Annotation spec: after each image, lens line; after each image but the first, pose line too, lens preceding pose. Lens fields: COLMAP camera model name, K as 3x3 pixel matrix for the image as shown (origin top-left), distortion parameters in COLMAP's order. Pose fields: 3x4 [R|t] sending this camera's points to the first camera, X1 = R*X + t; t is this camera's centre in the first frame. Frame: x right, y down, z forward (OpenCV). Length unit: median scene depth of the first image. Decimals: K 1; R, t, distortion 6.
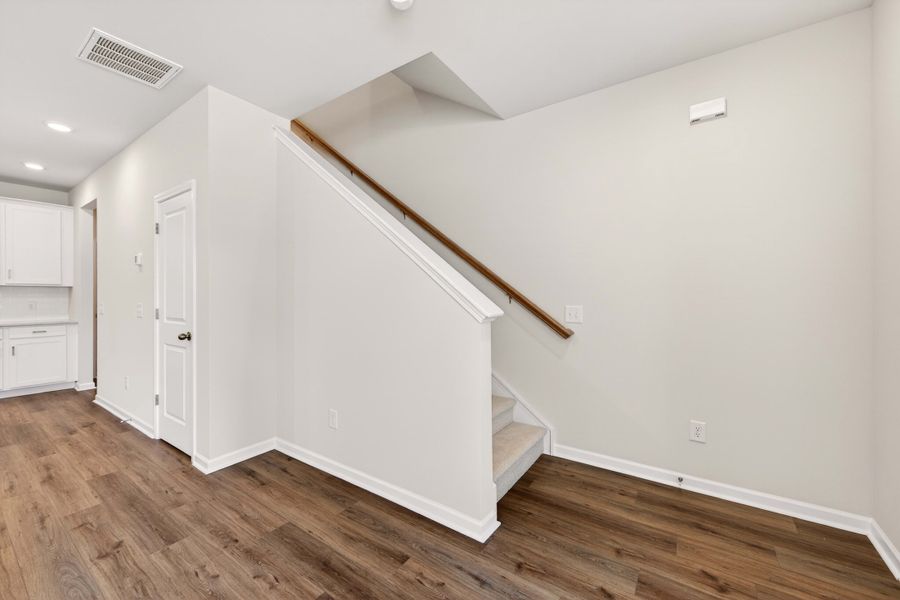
lens RADIAL K [[354.3, 0, 447.6], [0, 354.3, 297.7], [0, 0, 1]] dist [0.000161, -0.000686]
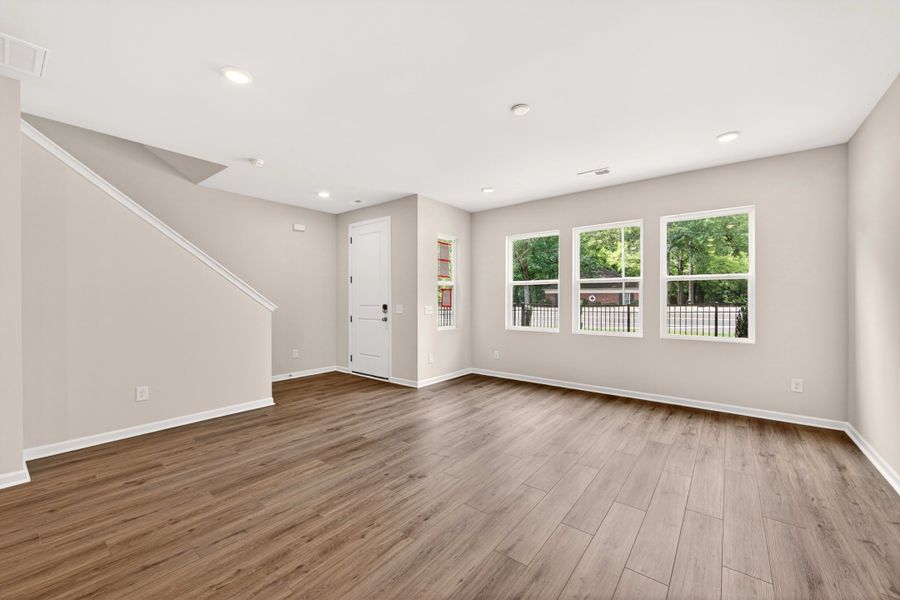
lens RADIAL K [[354.3, 0, 447.6], [0, 354.3, 297.7], [0, 0, 1]] dist [0.000161, -0.000686]
pose [[0.069843, 0.002707, 0.997554, -1.449891], [-0.000825, 0.999996, -0.002656, -0.010558], [-0.997558, -0.000637, 0.069845, -0.211848]]
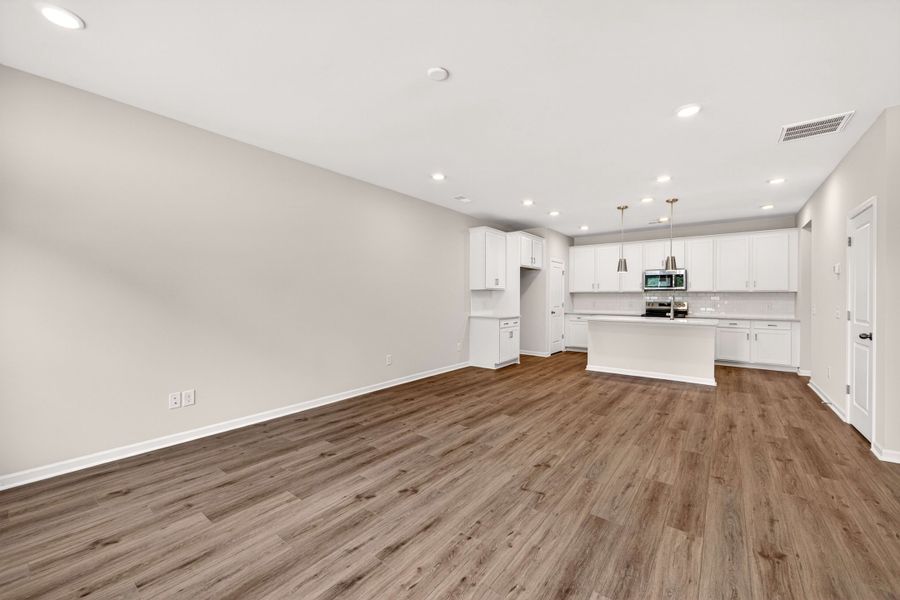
lens RADIAL K [[354.3, 0, 447.6], [0, 354.3, 297.7], [0, 0, 1]] dist [0.000161, -0.000686]
pose [[-0.064350, -0.001481, -0.997926, 0.475878], [-0.003820, 0.999992, -0.001238, -0.007179], [0.997920, 0.003733, -0.064355, -0.267161]]
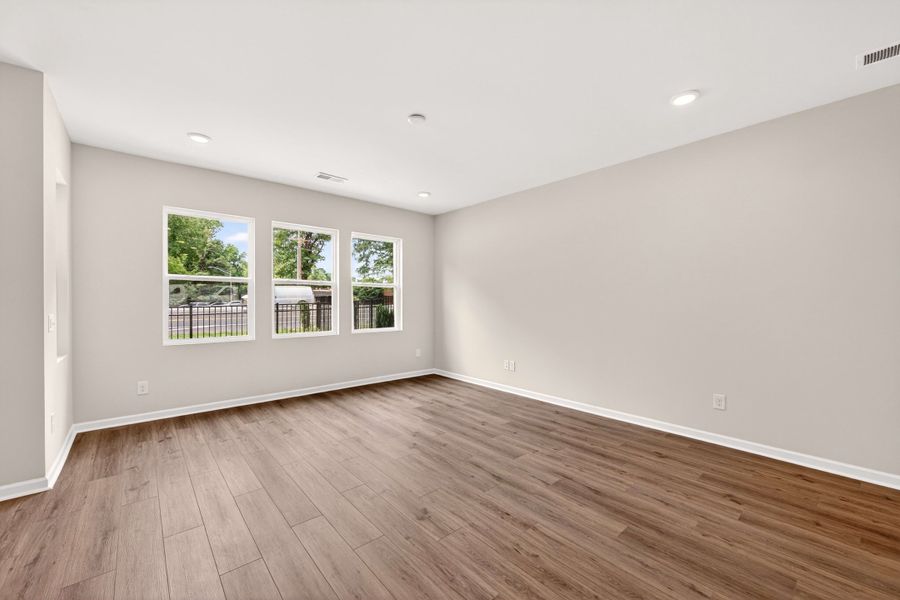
lens RADIAL K [[357.5, 0, 450.0], [0, 357.5, 300.0], [0, 0, 1]] dist [0.001520, -0.000054]
pose [[-0.967260, -0.005298, 0.253733, -0.778226], [-0.006545, 0.999970, -0.004074, -0.010056], [-0.253703, -0.005601, -0.967266, 0.681172]]
